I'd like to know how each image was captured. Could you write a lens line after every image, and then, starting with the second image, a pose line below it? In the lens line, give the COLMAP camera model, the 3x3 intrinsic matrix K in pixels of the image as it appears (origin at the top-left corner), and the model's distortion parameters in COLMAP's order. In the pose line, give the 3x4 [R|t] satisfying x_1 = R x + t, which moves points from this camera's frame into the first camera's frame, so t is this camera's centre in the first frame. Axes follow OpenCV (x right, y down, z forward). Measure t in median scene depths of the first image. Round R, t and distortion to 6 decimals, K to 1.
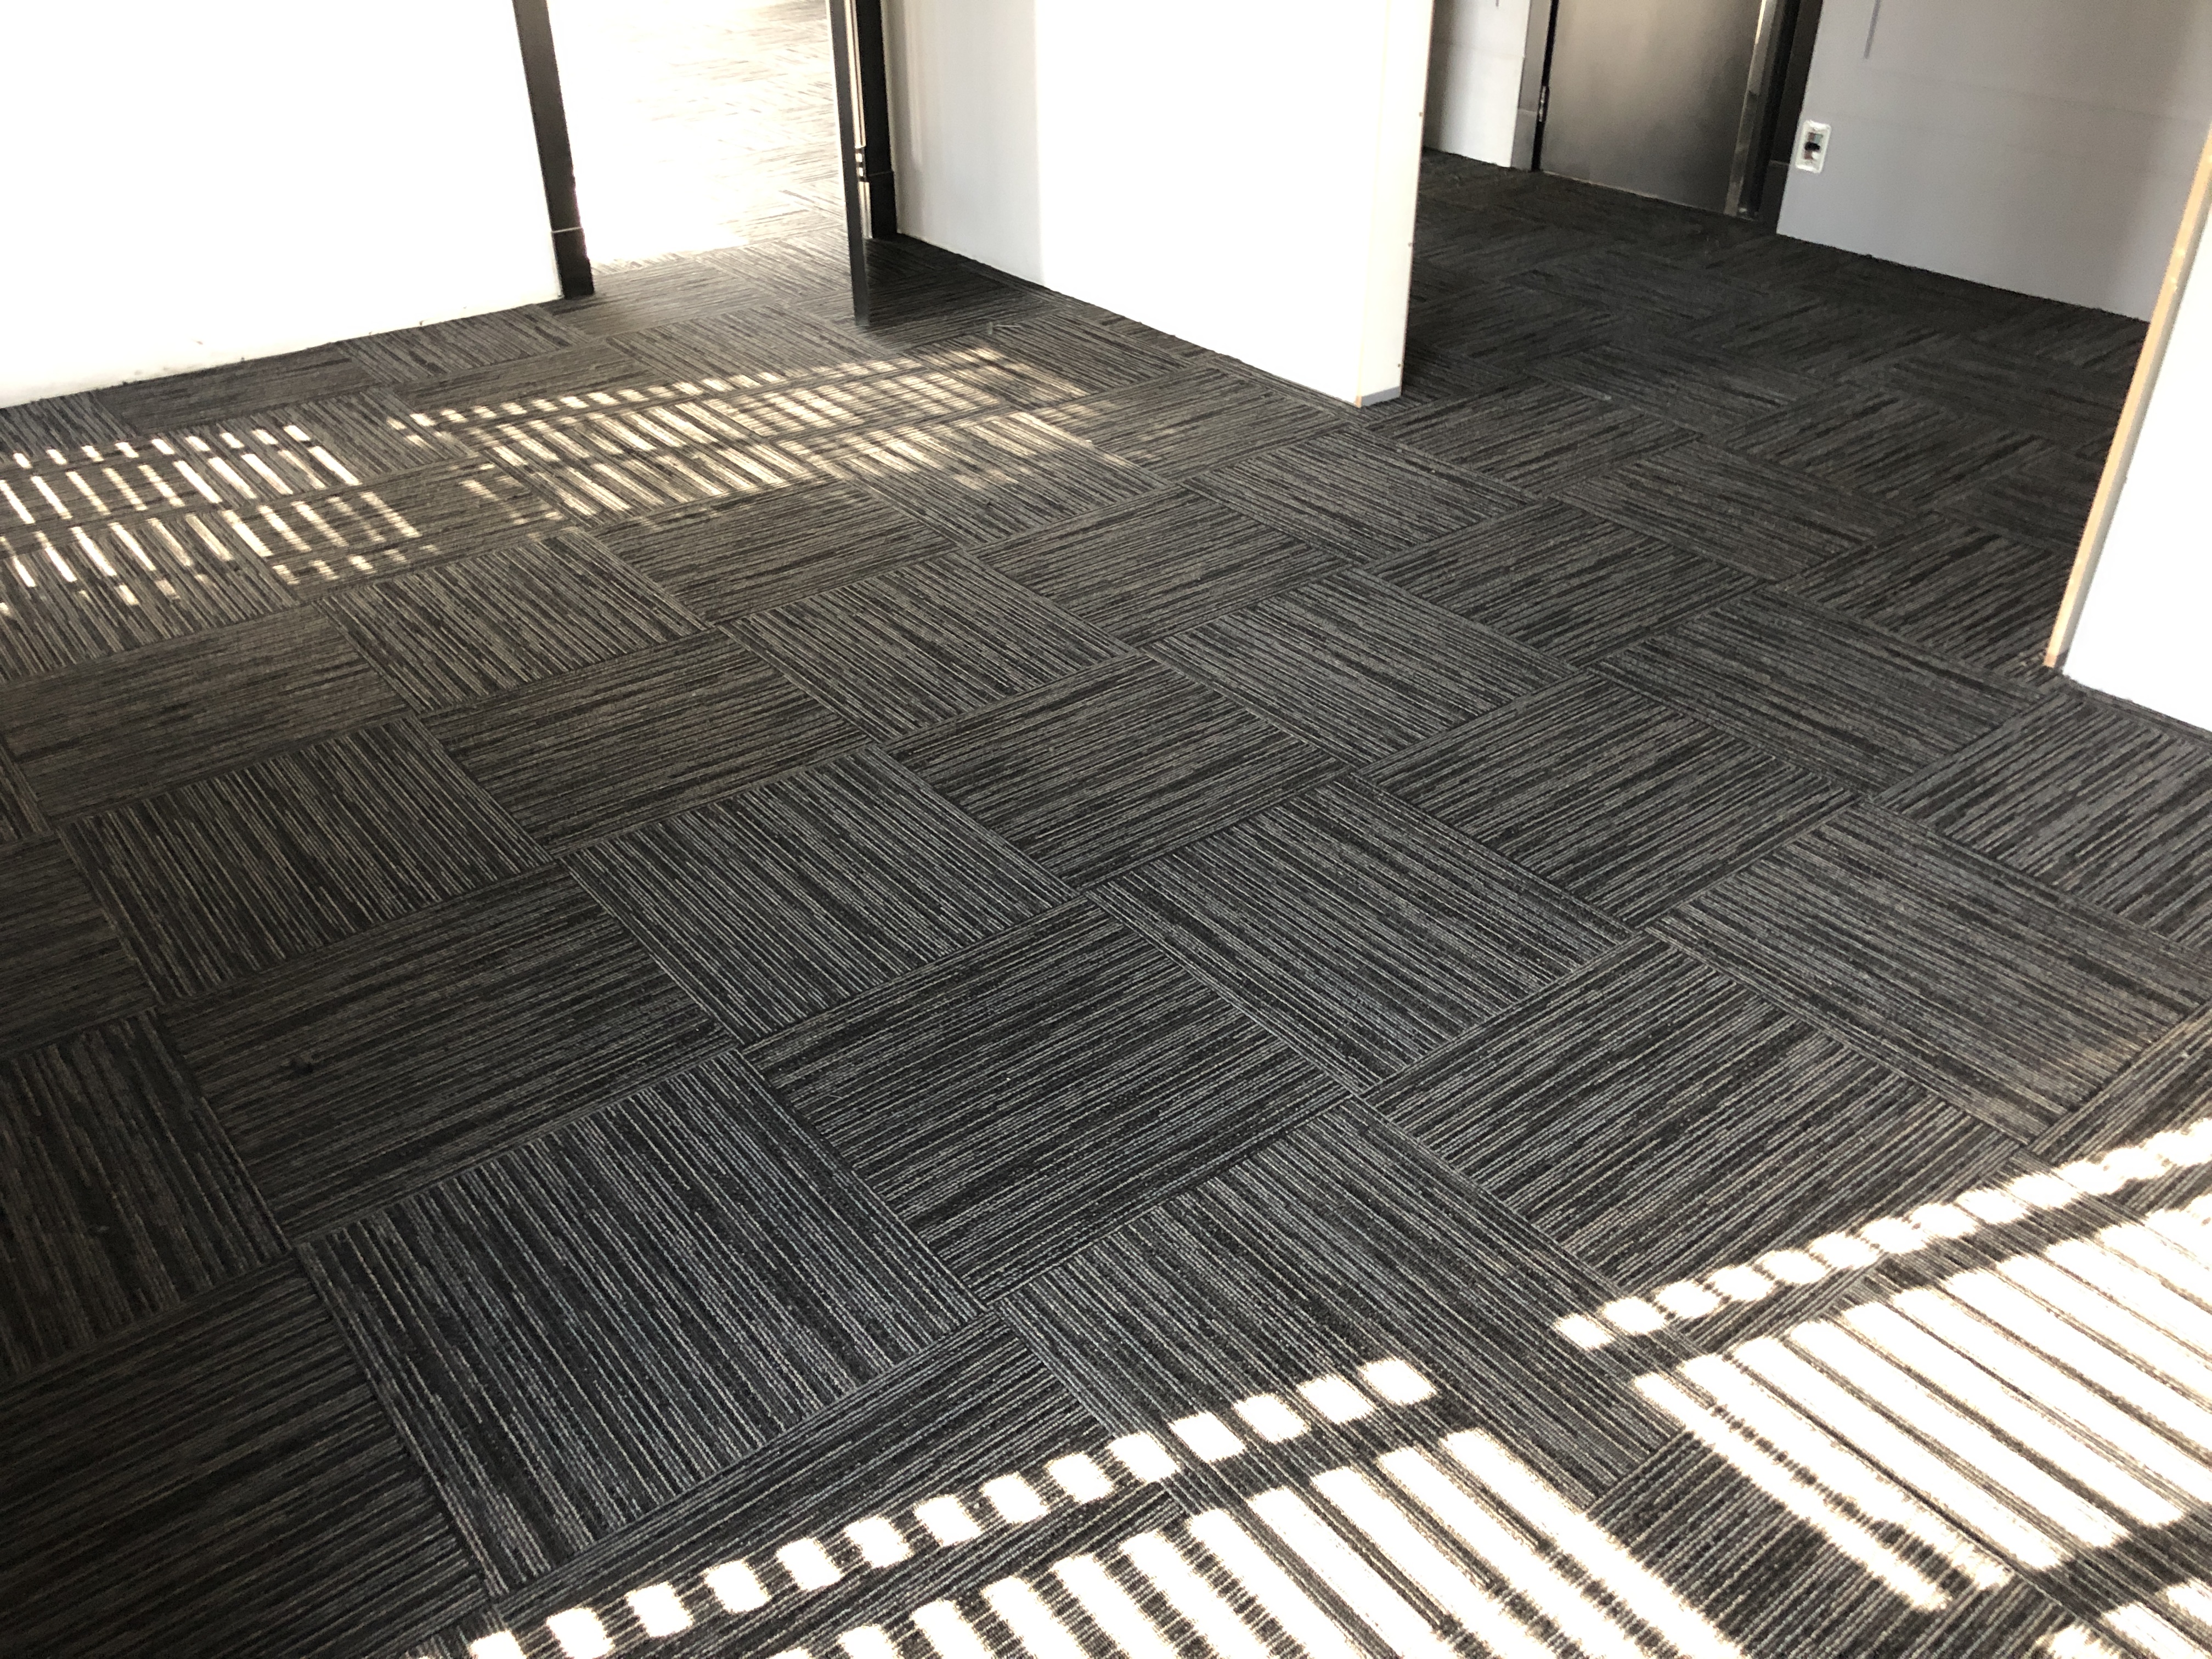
lens RADIAL K [[1808.5, 0, 1106.0], [0, 1808.5, 829.5], [0, 0, 1]] dist [0.044817, -0.065174]
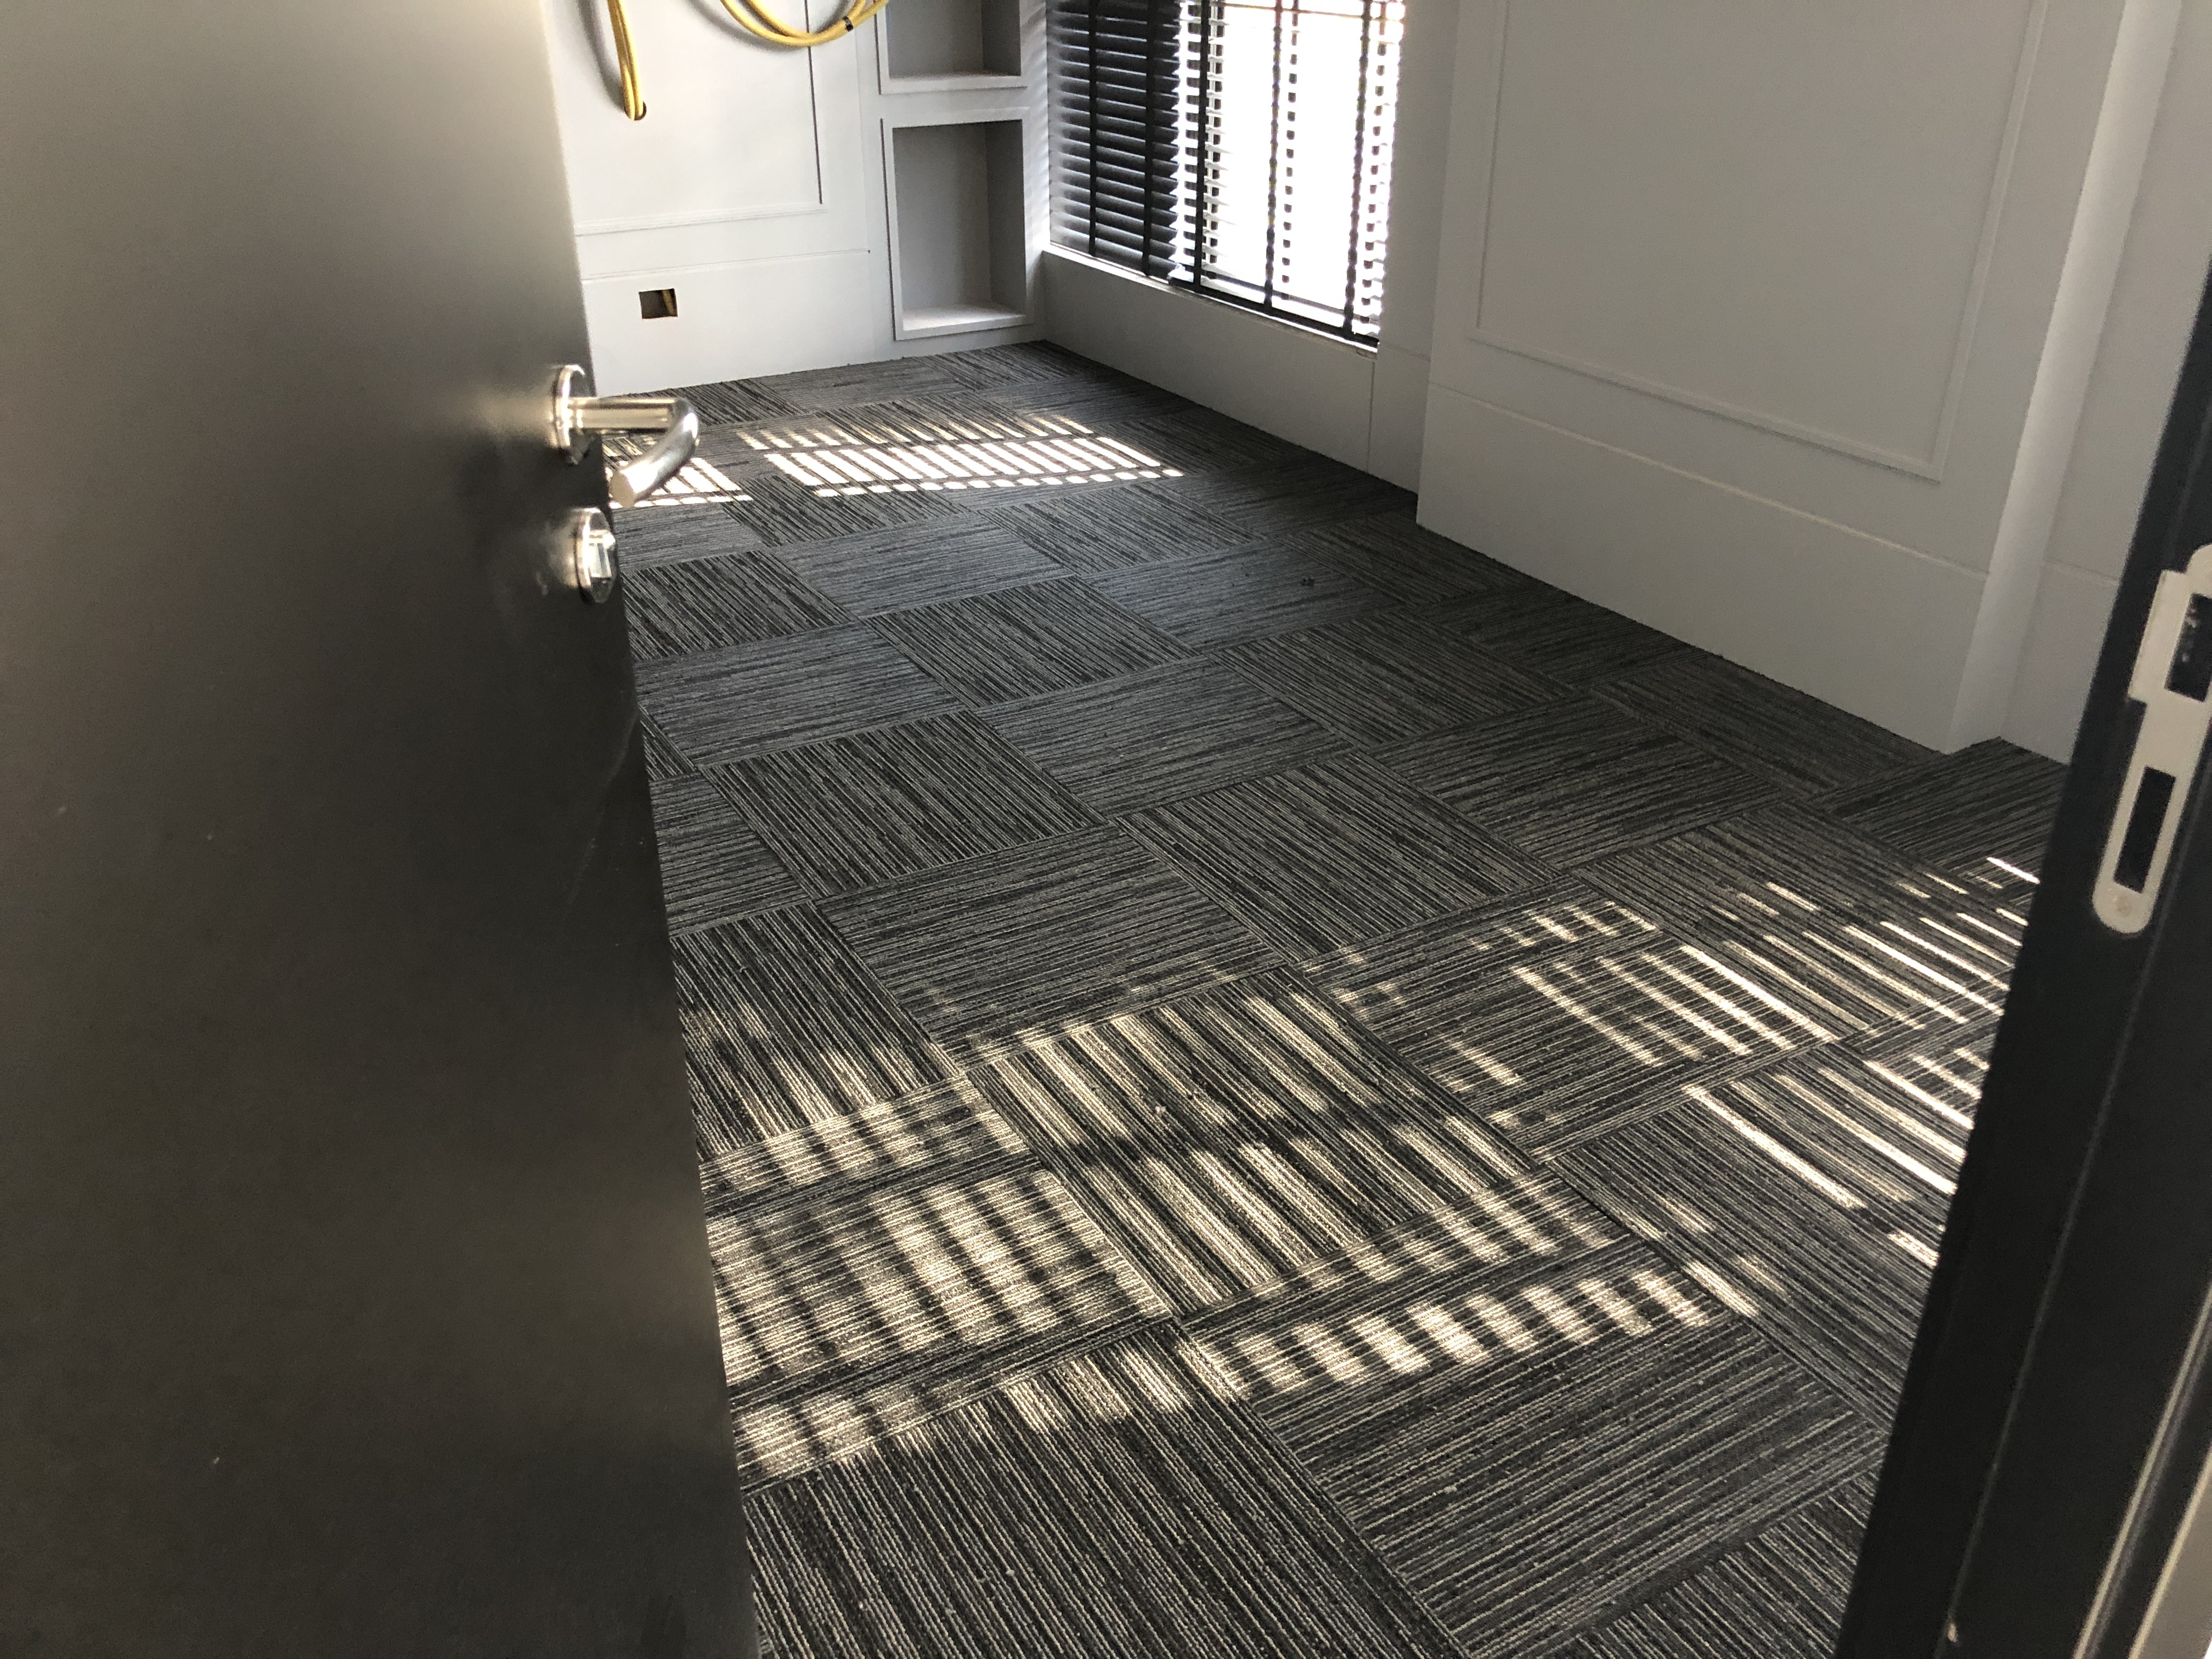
lens RADIAL K [[1808.5, 0, 1106.0], [0, 1808.5, 829.5], [0, 0, 1]] dist [0.044817, -0.065174]
pose [[-0.989613, -0.069158, 0.126029, -0.266246], [0.075271, 0.497632, 0.864116, -0.744381], [-0.122476, 0.864627, -0.487258, 1.172564]]
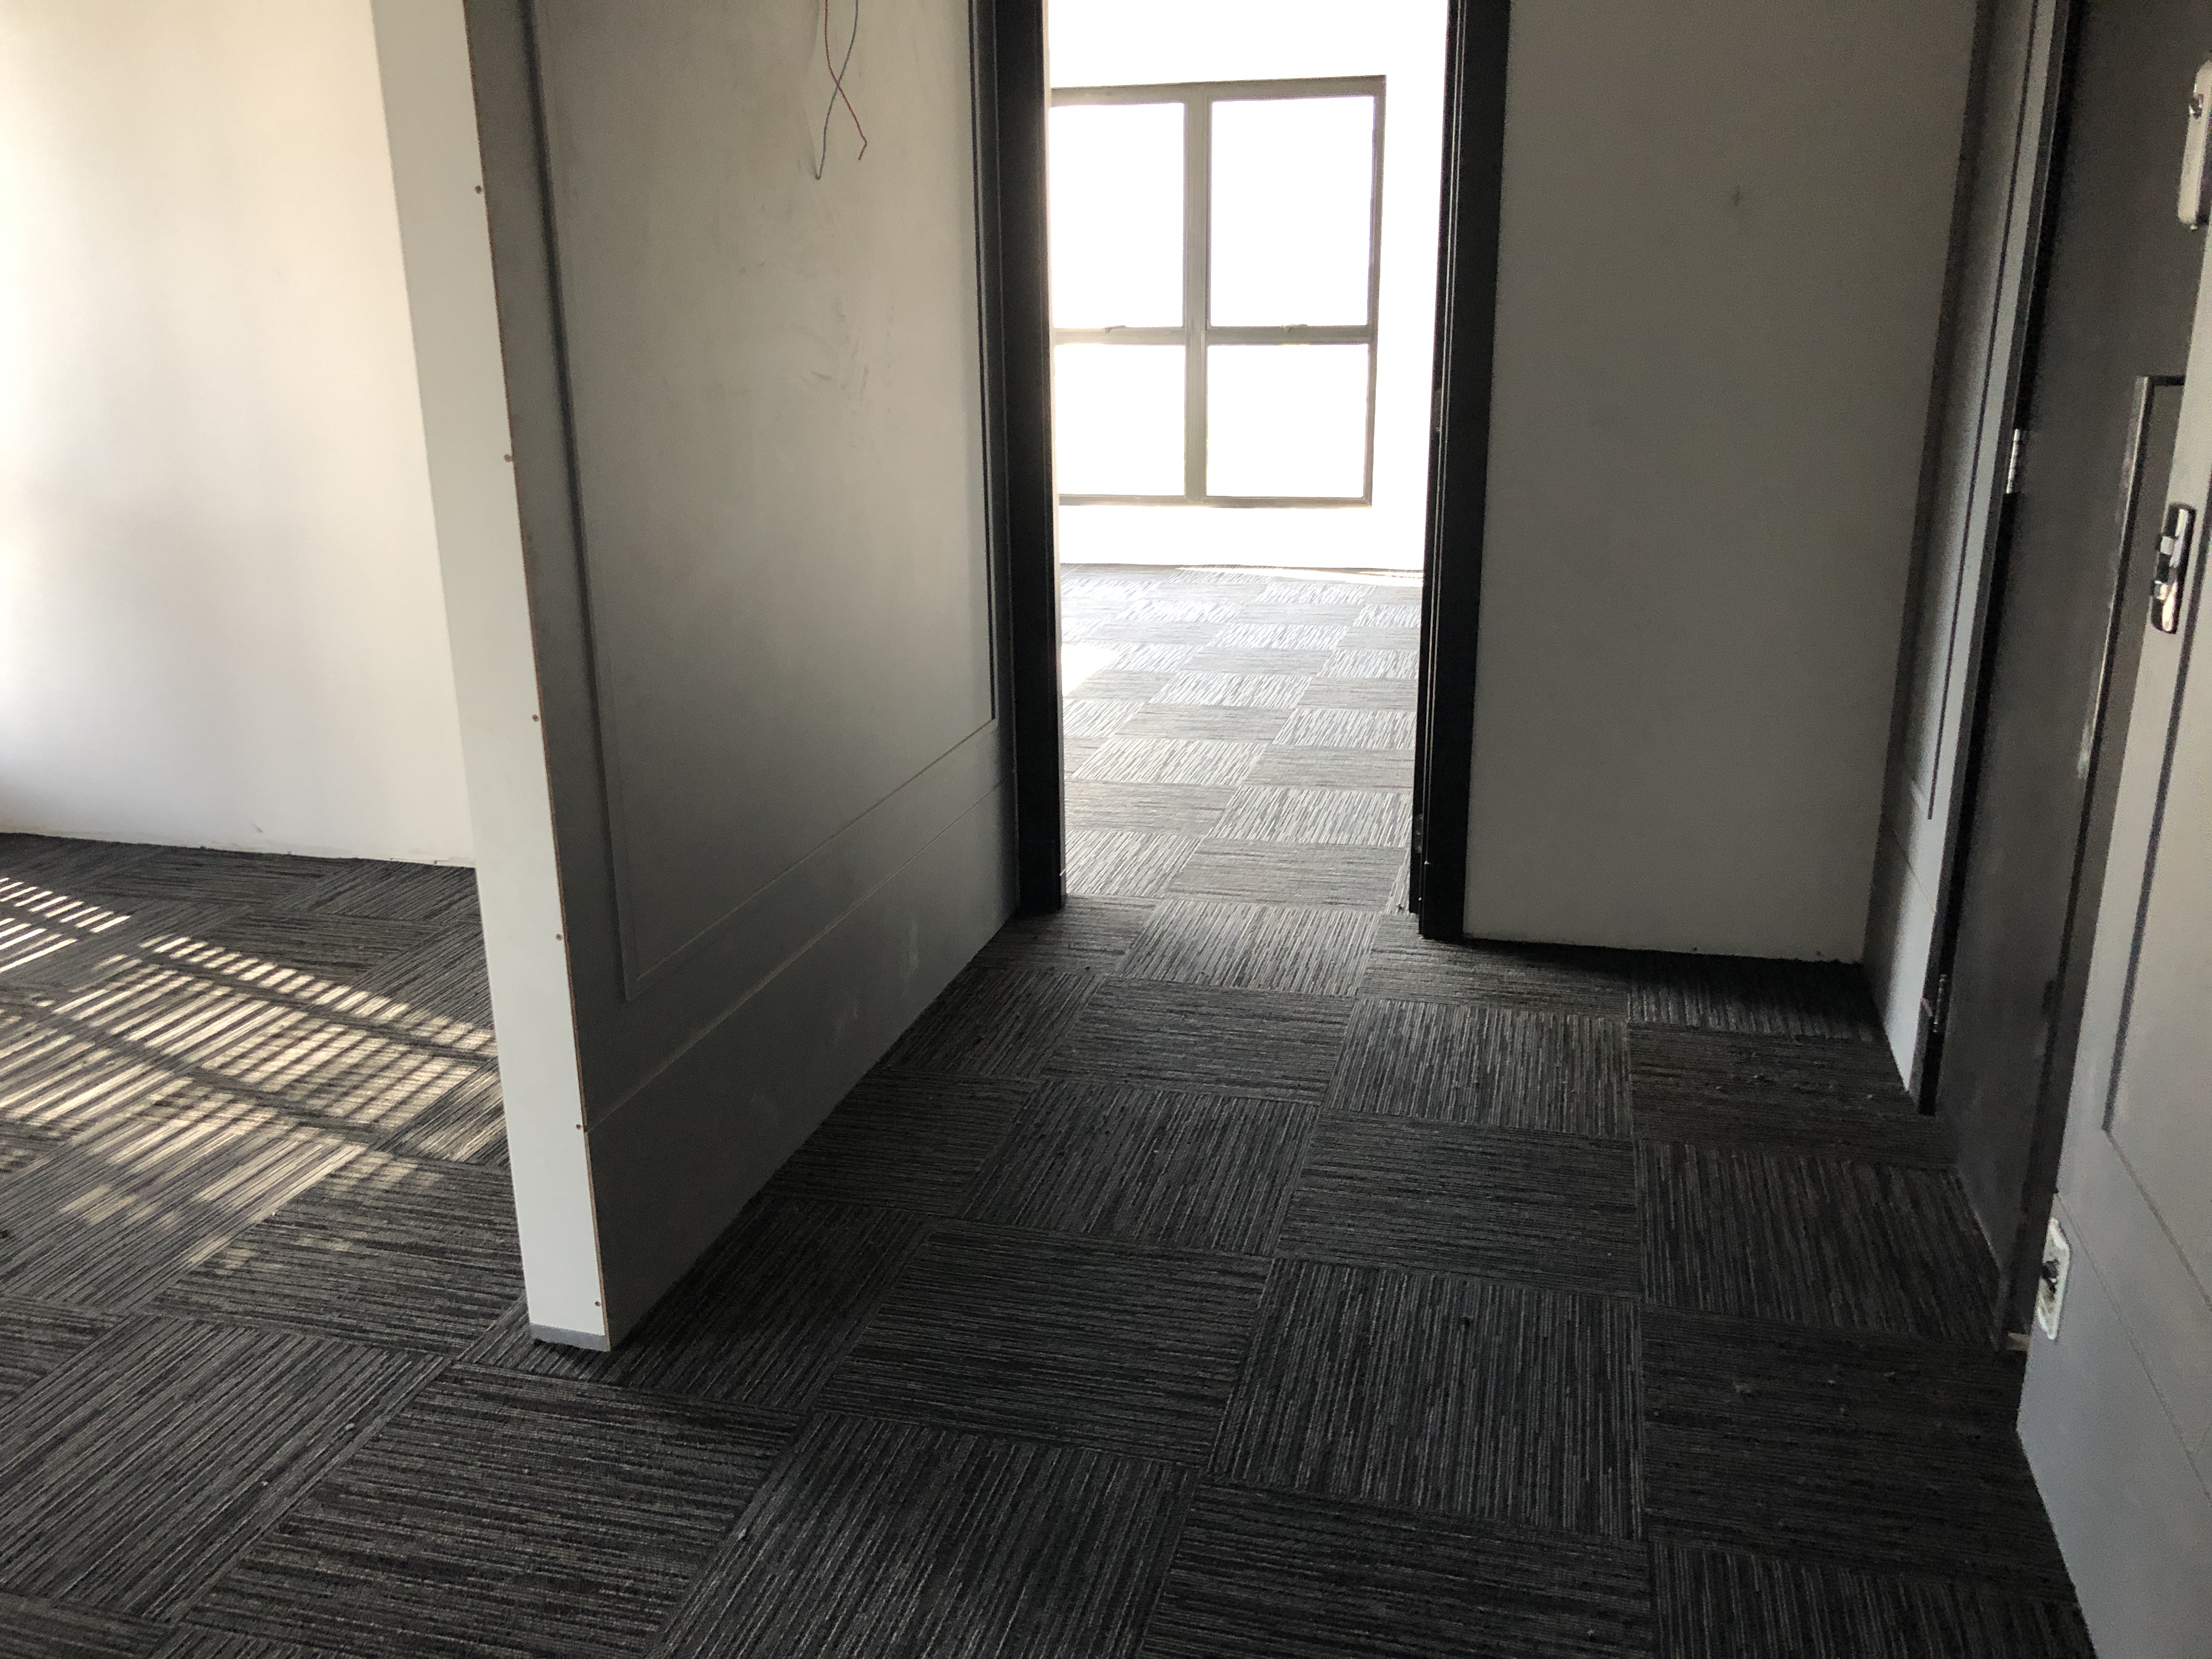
lens RADIAL K [[1808.5, 0, 1106.0], [0, 1808.5, 829.5], [0, 0, 1]] dist [0.044817, -0.065174]
pose [[0.600448, 0.227598, -0.766591, 0.724754], [-0.425427, 0.902639, -0.065234, -0.448163], [0.677108, 0.365298, 0.638814, 0.686924]]
